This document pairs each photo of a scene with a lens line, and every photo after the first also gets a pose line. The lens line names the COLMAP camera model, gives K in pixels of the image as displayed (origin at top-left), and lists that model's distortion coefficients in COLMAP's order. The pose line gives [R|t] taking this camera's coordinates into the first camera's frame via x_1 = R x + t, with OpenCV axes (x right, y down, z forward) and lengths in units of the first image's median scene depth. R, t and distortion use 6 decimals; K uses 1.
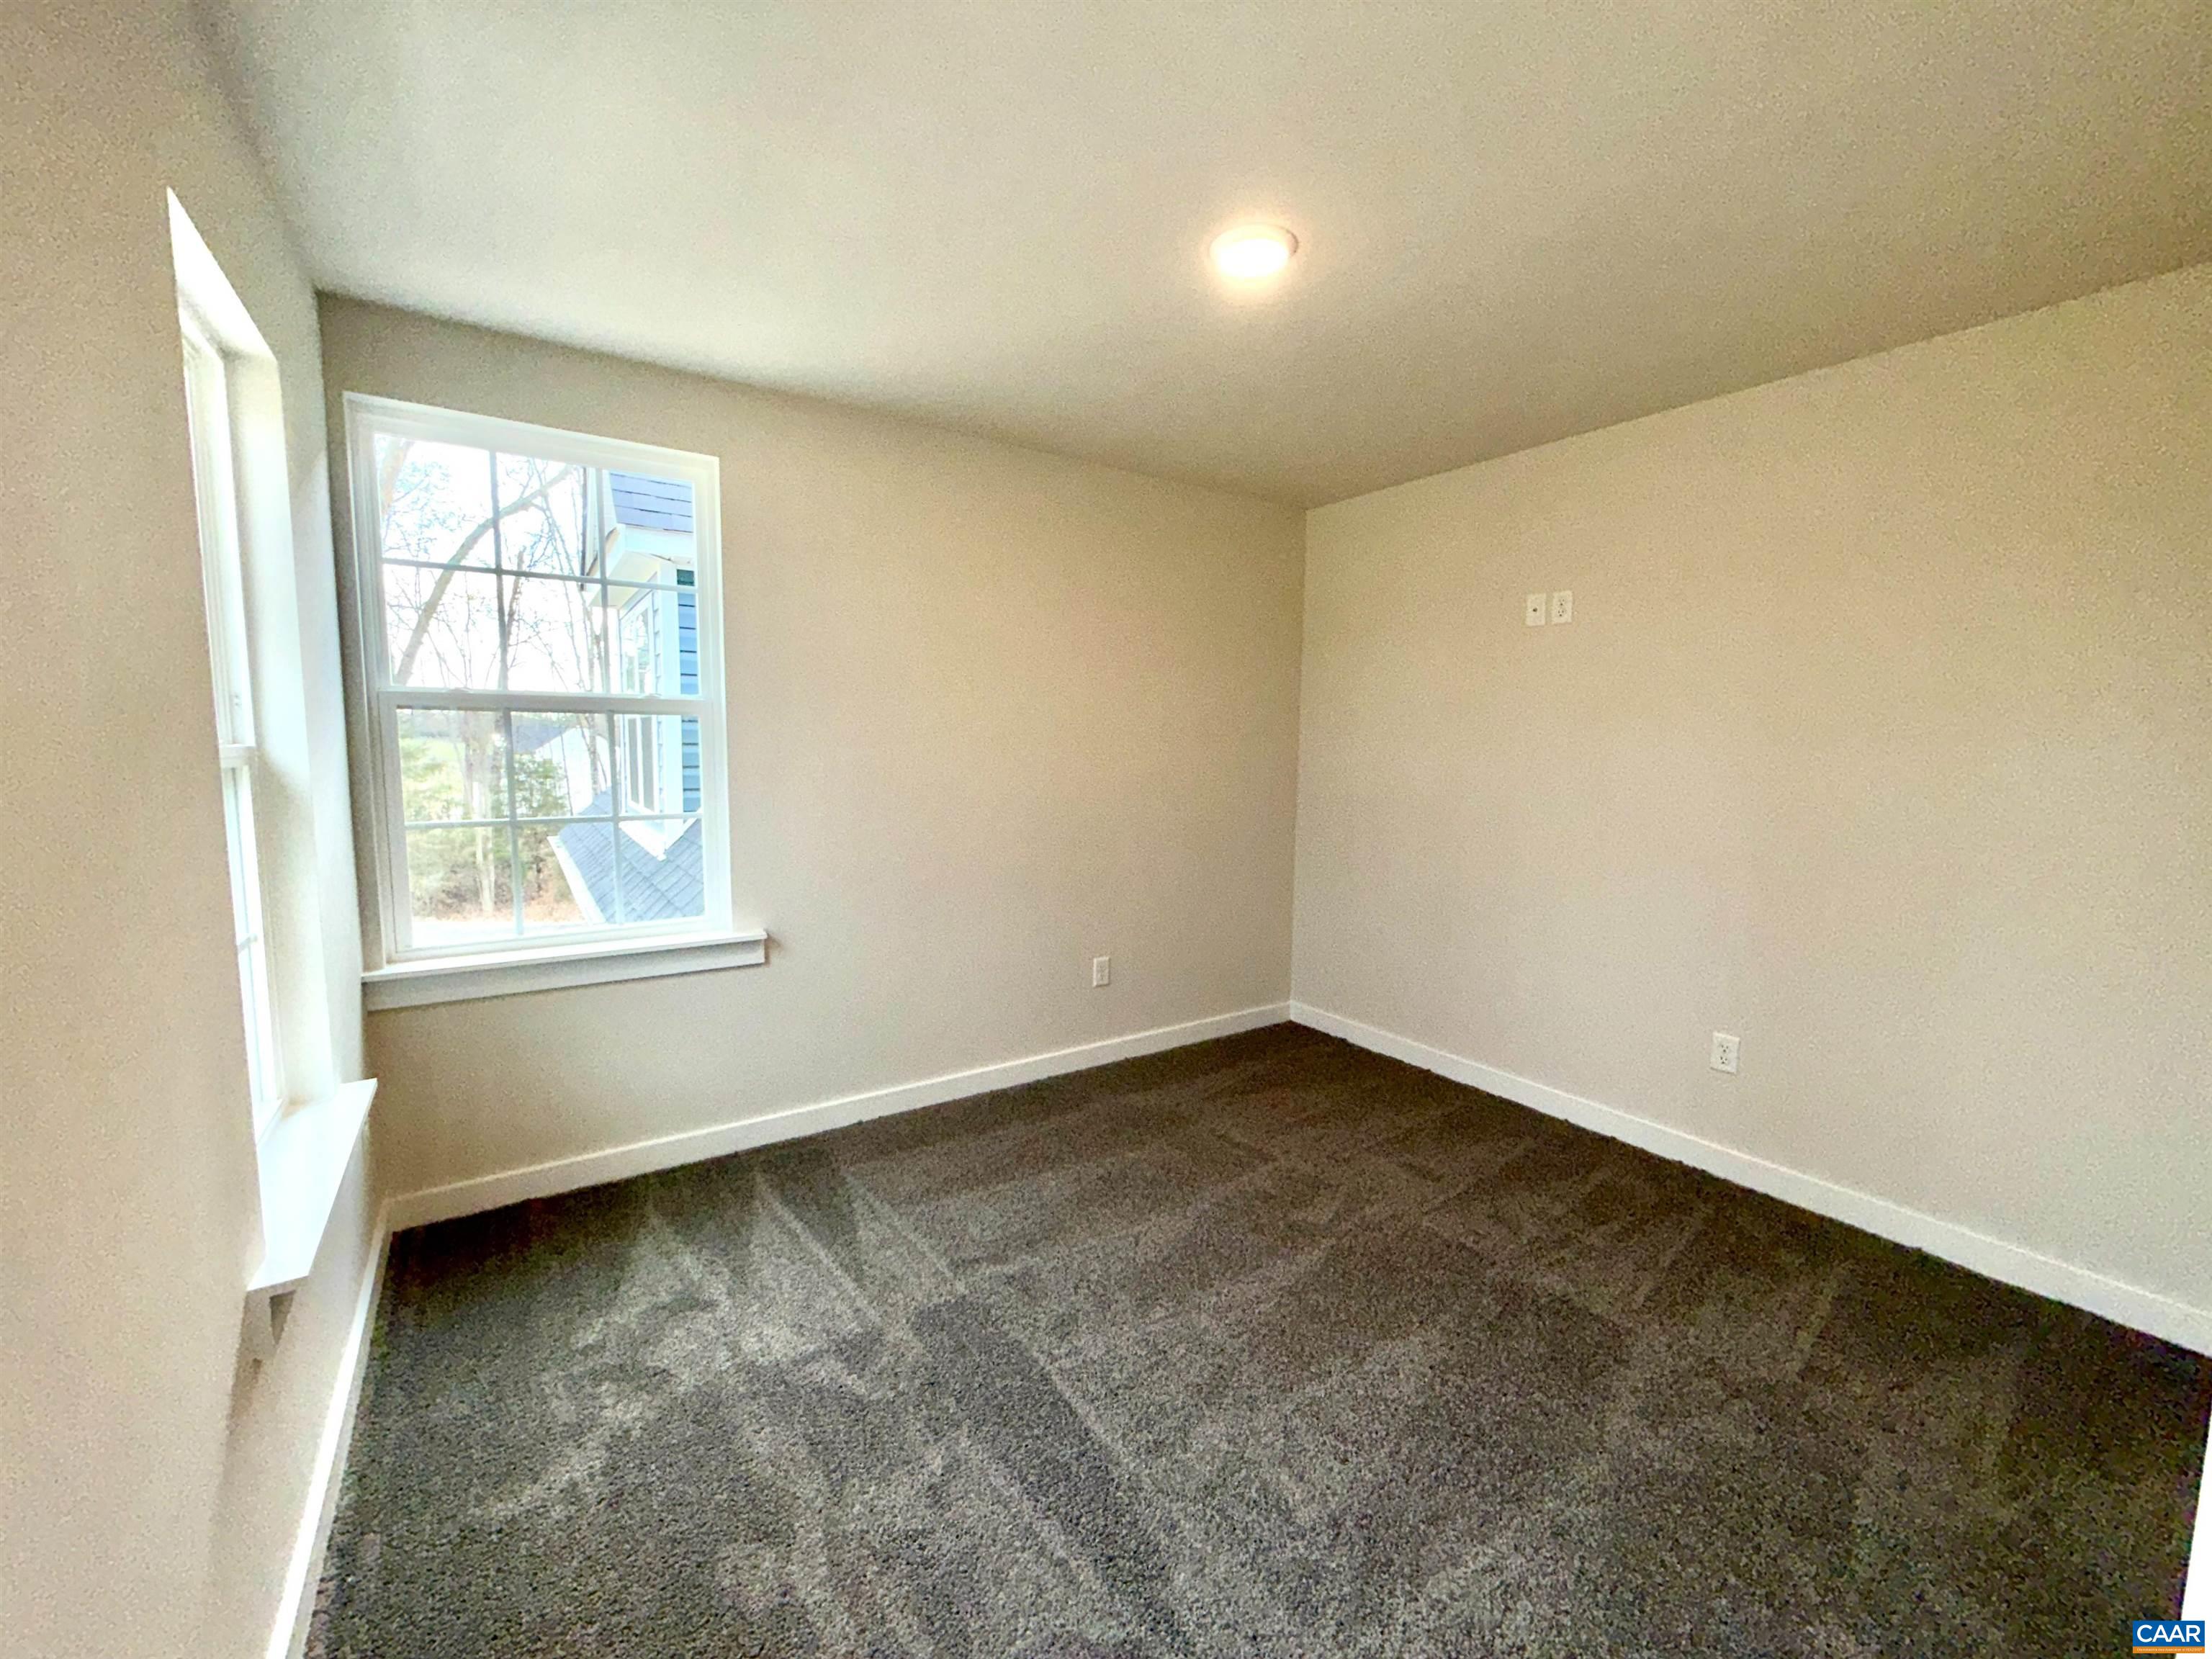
lens RADIAL K [[882.4, 0, 1099.6], [0, 882.4, 830.4], [0, 0, 1]] dist [-0.000435, 0.000014]
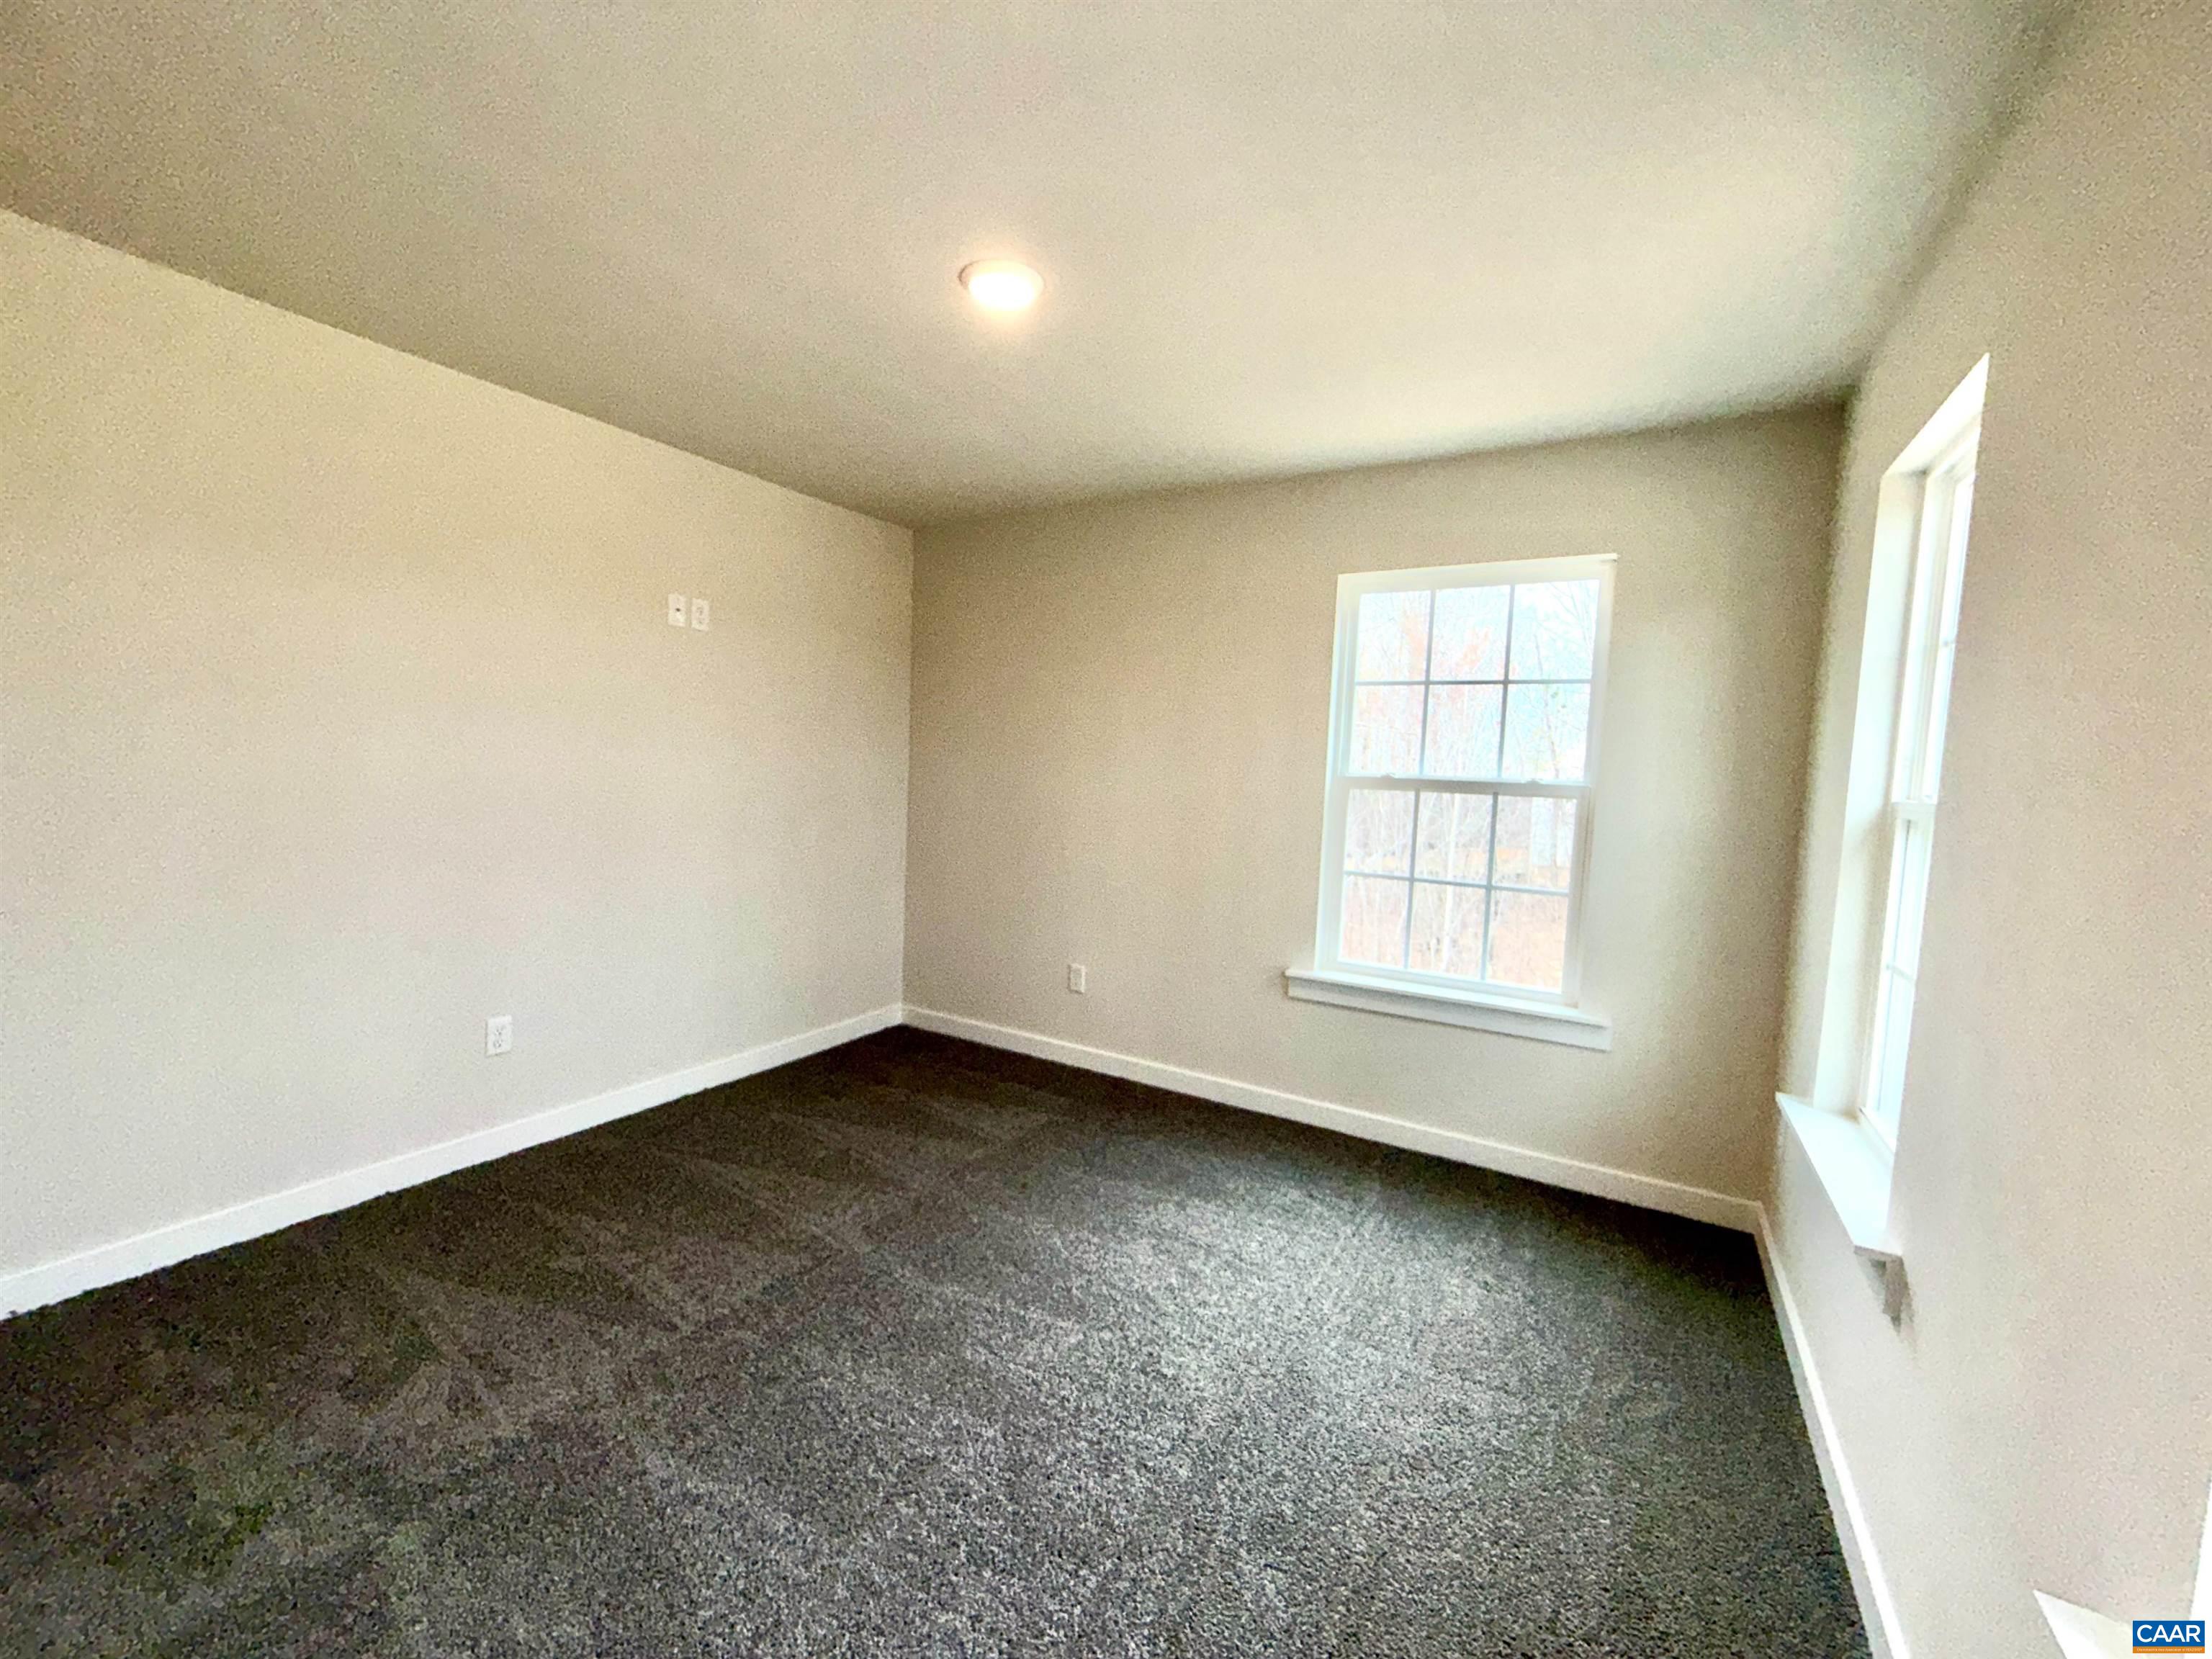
lens RADIAL K [[882.4, 0, 1099.6], [0, 882.4, 830.4], [0, 0, 1]] dist [-0.000435, 0.000014]
pose [[-0.421488, -0.087687, 0.902585, -0.641100], [0.049399, 0.991616, 0.119405, -0.096885], [-0.905488, 0.094915, -0.413622, 1.003822]]
